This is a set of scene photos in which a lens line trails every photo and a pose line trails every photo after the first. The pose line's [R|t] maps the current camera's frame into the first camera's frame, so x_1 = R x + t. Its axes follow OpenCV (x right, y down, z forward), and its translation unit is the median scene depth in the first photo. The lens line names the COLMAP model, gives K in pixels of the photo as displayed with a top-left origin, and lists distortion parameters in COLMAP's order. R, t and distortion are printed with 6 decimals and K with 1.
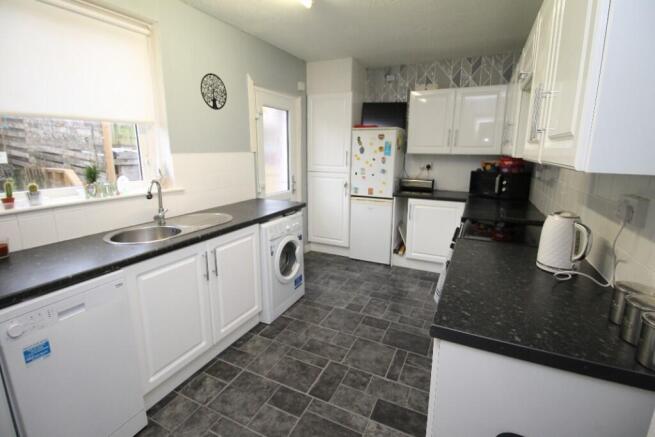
lens RADIAL K [[304.9, 0, 327.8], [0, 304.9, 211.2], [0, 0, 1]] dist [0.000045, -0.013999]
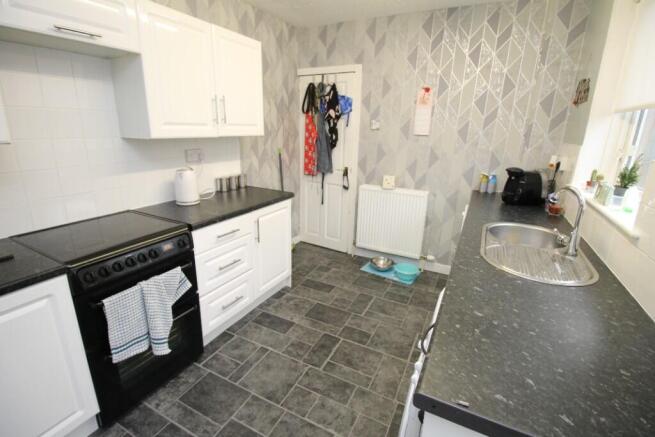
lens RADIAL K [[304.9, 0, 327.8], [0, 304.9, 211.2], [0, 0, 1]] dist [0.000045, -0.013999]
pose [[-0.999414, -0.032059, 0.011969, -0.008695], [-0.023226, 0.892332, 0.450782, -0.343702], [-0.025132, 0.450240, -0.892554, 1.603692]]
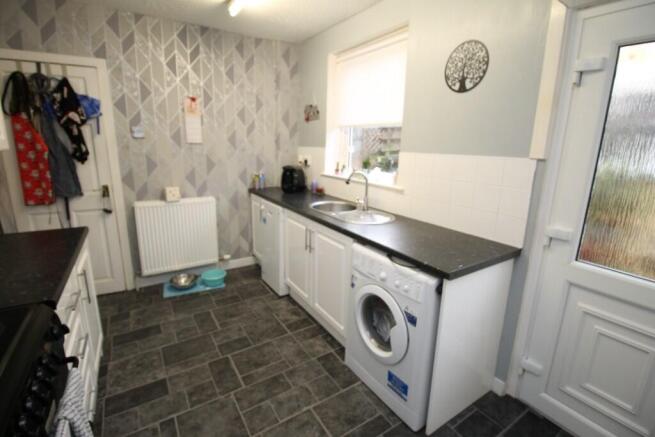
lens RADIAL K [[304.9, 0, 327.8], [0, 304.9, 211.2], [0, 0, 1]] dist [0.000045, -0.013999]
pose [[-0.518605, 0.176199, -0.836662, 0.529568], [-0.191636, 0.929687, 0.314576, -0.304208], [0.833261, 0.323476, -0.448374, 1.435175]]
